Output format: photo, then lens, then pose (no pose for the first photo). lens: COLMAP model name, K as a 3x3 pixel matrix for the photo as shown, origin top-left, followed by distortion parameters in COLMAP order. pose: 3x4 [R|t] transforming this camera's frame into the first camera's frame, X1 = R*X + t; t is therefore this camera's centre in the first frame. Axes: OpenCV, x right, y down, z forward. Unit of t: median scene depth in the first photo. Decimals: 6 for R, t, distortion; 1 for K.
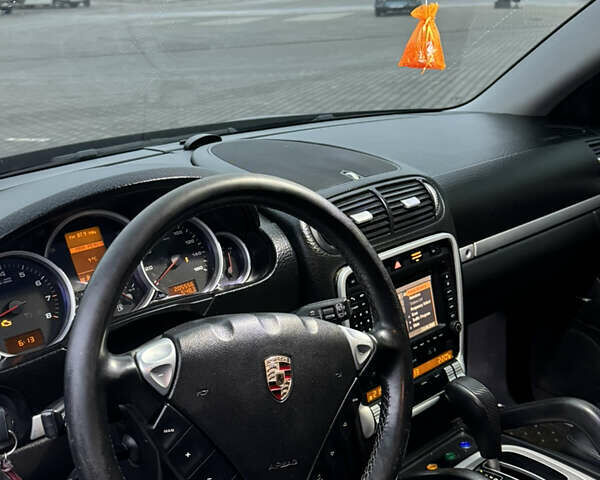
lens RADIAL K [[851.3, 0, 300.0], [0, 851.3, 240.0], [0, 0, 1]] dist [0.158995, -0.024813]
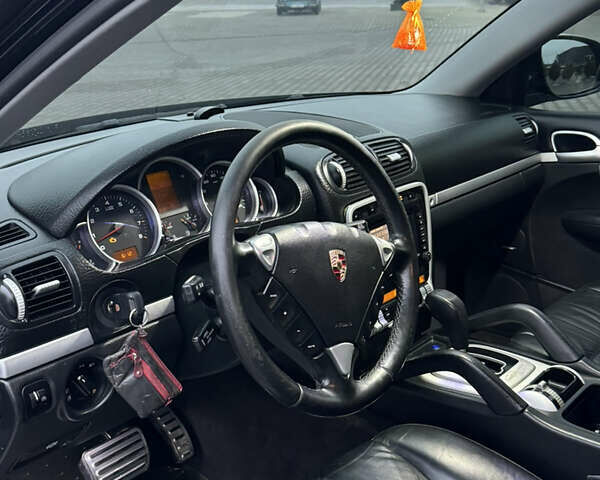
lens RADIAL K [[870.0, 0, 300.0], [0, 870.0, 240.0], [0, 0, 1]] dist [0.209645, -0.008584]
pose [[0.991333, -0.016006, 0.130397, -0.180610], [0.016742, 0.999850, -0.004544, 0.083067], [-0.130305, 0.006688, 0.991451, -0.271161]]
